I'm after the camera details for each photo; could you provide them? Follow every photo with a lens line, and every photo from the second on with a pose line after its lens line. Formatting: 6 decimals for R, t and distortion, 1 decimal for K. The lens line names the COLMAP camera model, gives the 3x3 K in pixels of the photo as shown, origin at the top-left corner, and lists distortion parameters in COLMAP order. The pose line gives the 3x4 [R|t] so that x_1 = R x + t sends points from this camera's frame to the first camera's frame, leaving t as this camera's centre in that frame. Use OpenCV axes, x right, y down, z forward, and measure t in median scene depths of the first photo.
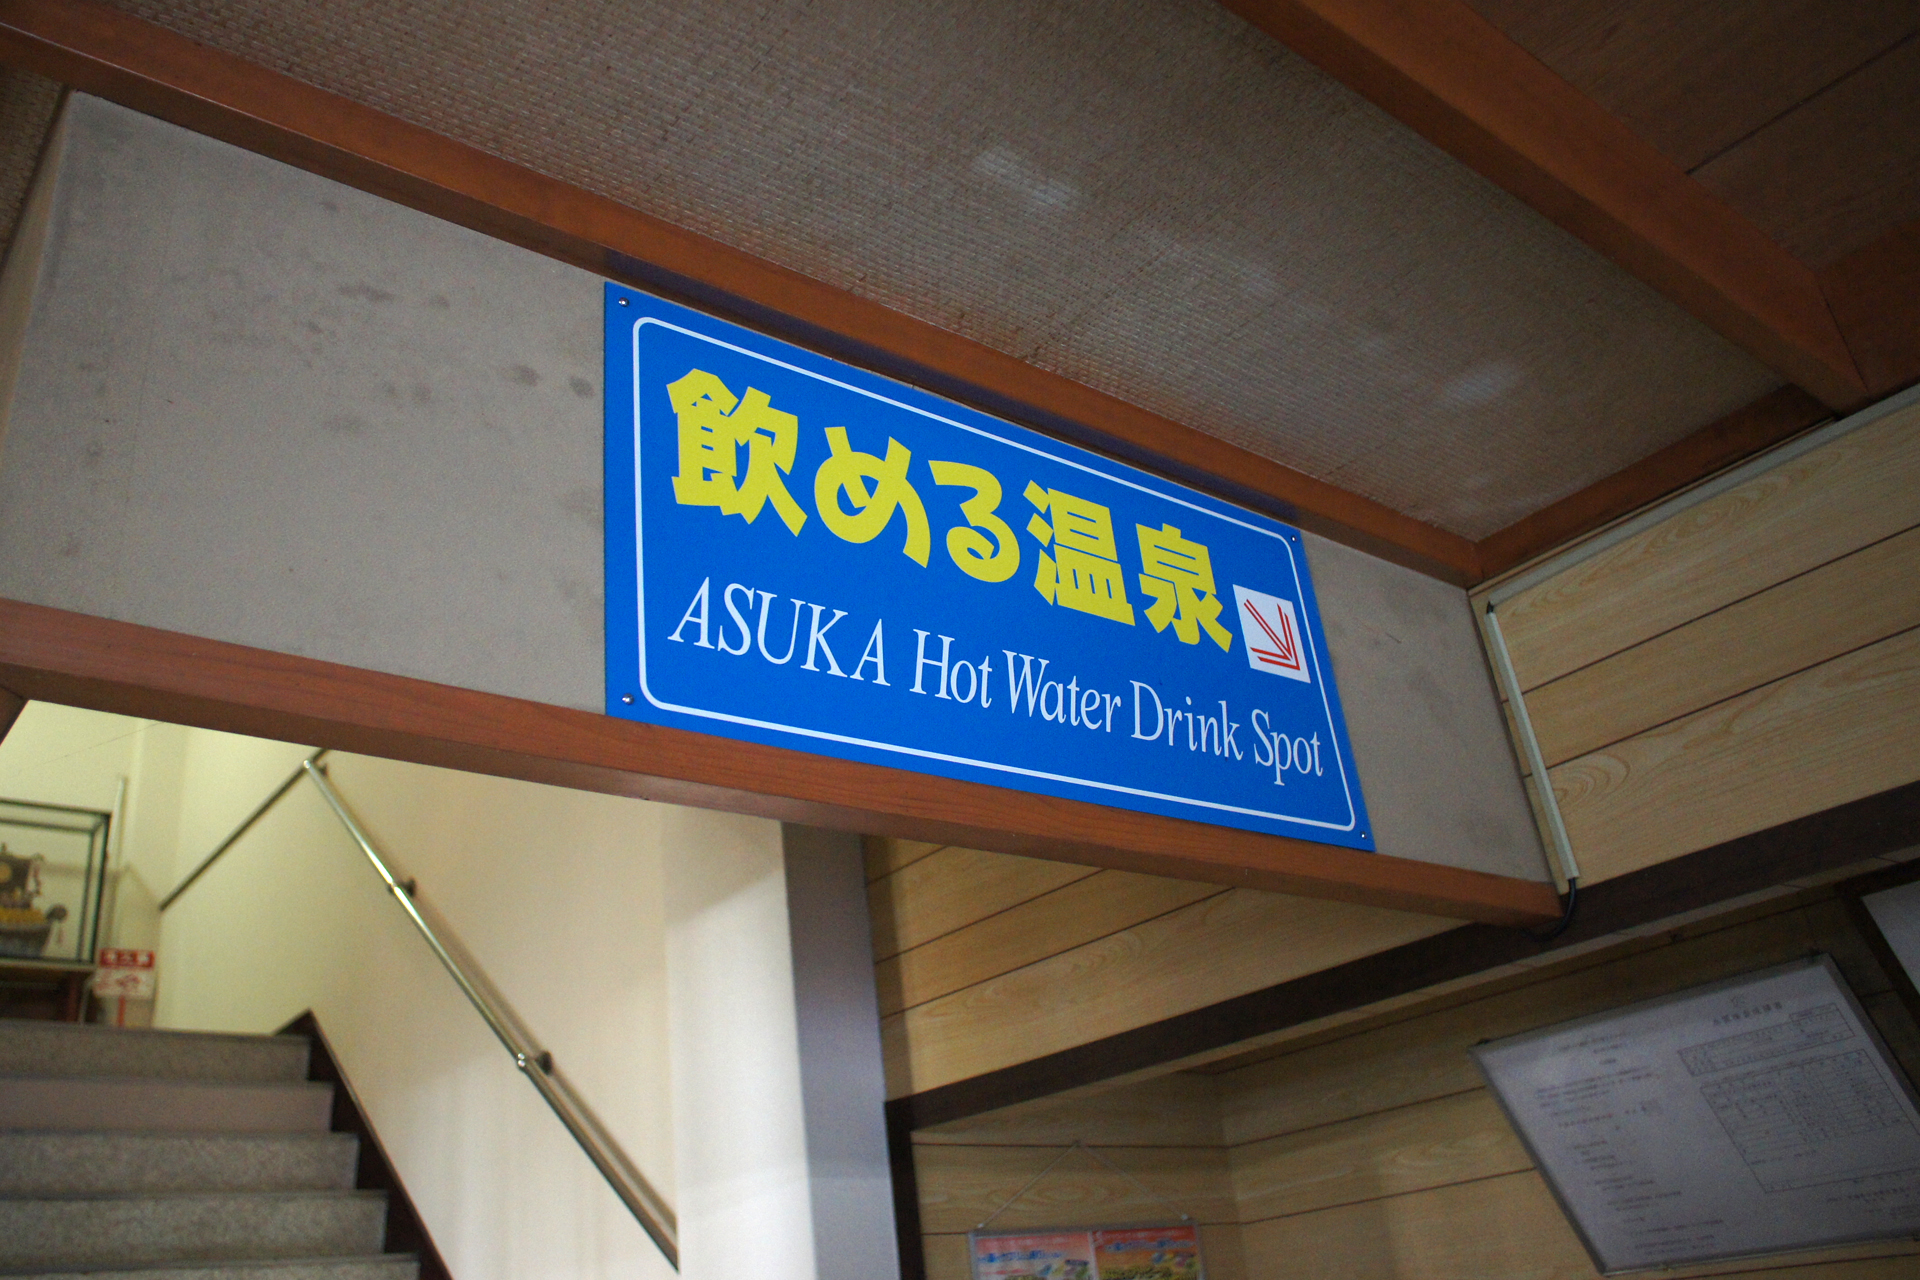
lens RADIAL K [[1571.3, 0, 949.4], [0, 1571.3, 625.8], [0, 0, 1]] dist [-0.061950, -0.000954]
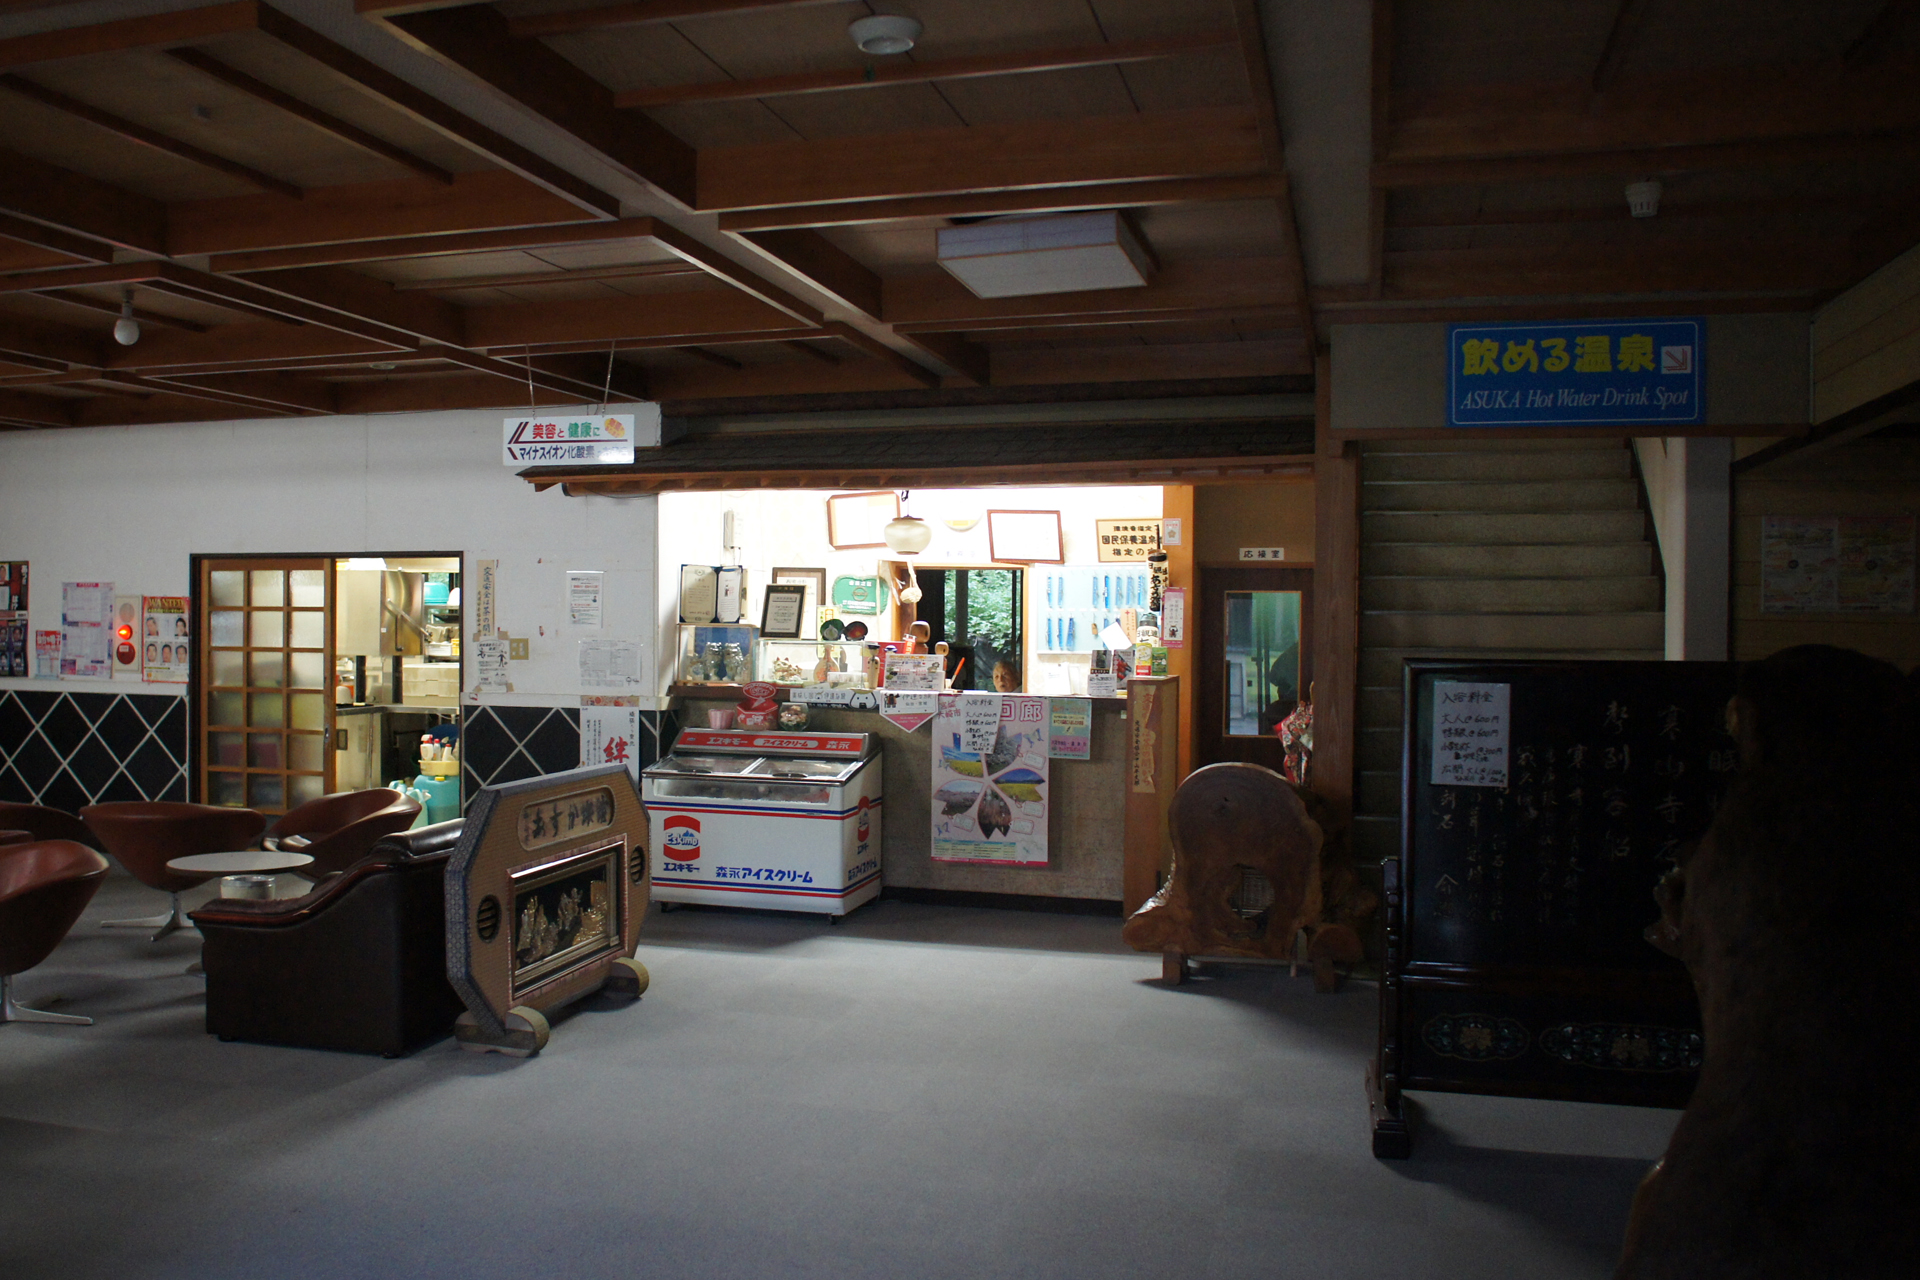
lens RADIAL K [[1387.1, 0, 954.6], [0, 1387.1, 633.0], [0, 0, 1]] dist [0.010640, 0.002597]
pose [[0.572599, 0.120108, -0.810990, 2.080089], [0.282380, 0.899787, 0.332633, -1.030255], [0.769670, -0.419472, 0.481301, -2.146634]]
